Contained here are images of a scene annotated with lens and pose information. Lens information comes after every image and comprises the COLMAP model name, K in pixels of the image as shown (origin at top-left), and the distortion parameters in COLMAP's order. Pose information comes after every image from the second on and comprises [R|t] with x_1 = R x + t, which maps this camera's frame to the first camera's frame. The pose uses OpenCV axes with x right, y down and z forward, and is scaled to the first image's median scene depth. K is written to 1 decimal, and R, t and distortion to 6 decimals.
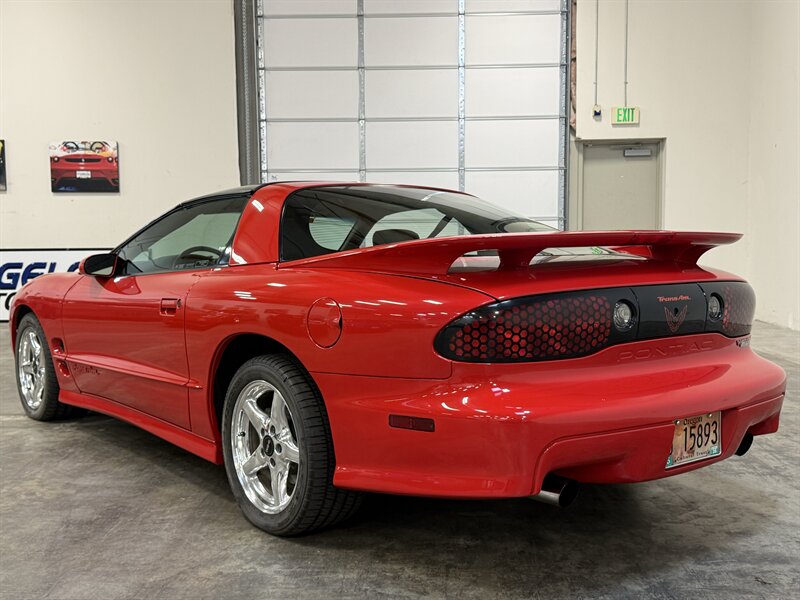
lens RADIAL K [[873.7, 0, 400.0], [0, 873.7, 300.0], [0, 0, 1]] dist [0.196157, -0.445426]
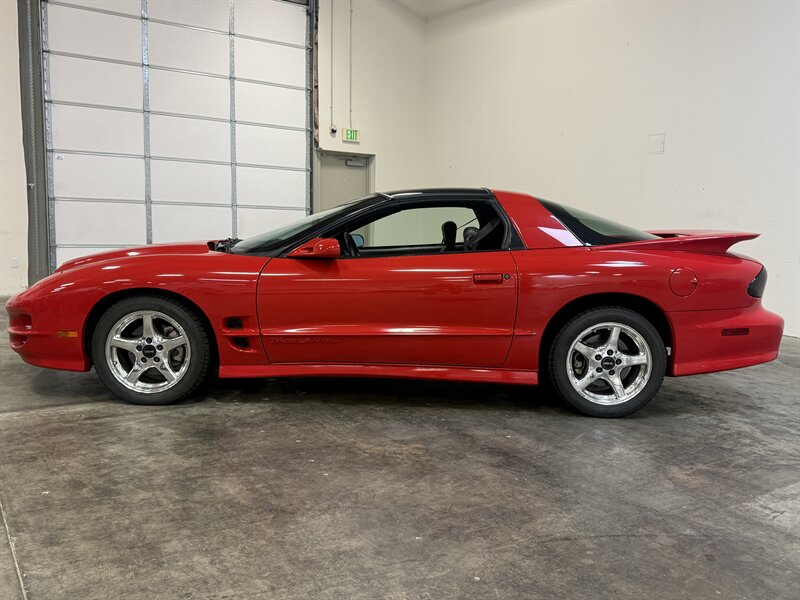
lens RADIAL K [[678.6, 0, 409.4], [0, 678.6, 301.0], [0, 0, 1]] dist [0.139322, -0.250049]
pose [[0.812758, -0.038922, 0.581300, -0.292552], [0.010877, 0.998606, 0.051655, -0.007839], [-0.582500, -0.035661, 0.812048, 0.090512]]
